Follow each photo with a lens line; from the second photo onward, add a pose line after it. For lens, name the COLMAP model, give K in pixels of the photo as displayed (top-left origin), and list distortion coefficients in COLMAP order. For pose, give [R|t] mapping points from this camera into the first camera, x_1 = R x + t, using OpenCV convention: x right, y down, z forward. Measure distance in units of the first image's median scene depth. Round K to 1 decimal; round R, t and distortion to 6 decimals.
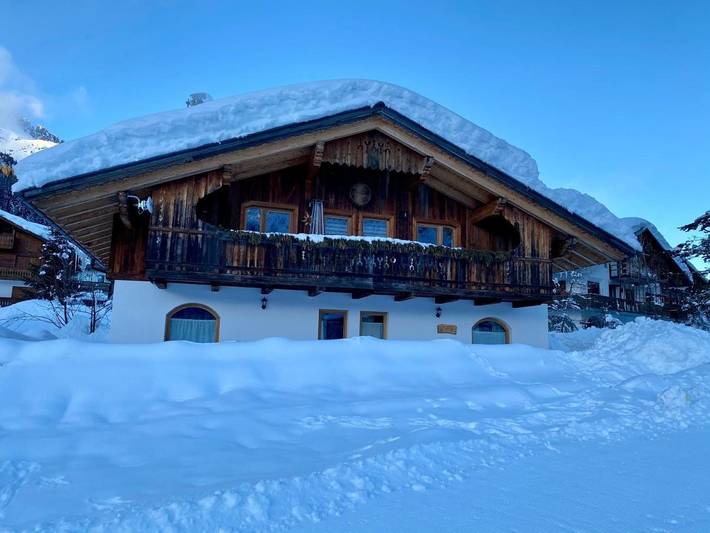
lens RADIAL K [[559.7, 0, 352.7], [0, 559.7, 296.7], [0, 0, 1]] dist [0.043018, -0.003698]
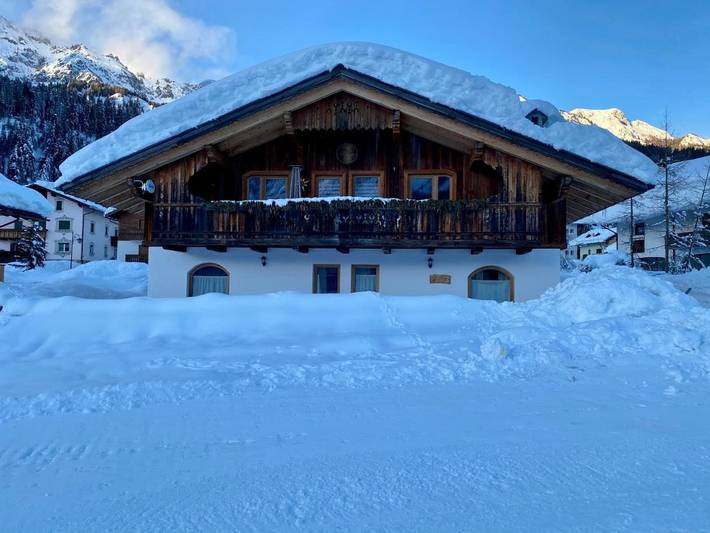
lens RADIAL K [[559.7, 0, 352.7], [0, 559.7, 296.7], [0, 0, 1]] dist [0.043018, -0.003698]
pose [[0.921600, -0.008575, -0.388047, 0.463816], [0.047288, 0.994789, 0.090325, -0.010688], [0.385251, -0.101593, 0.917203, 0.007181]]
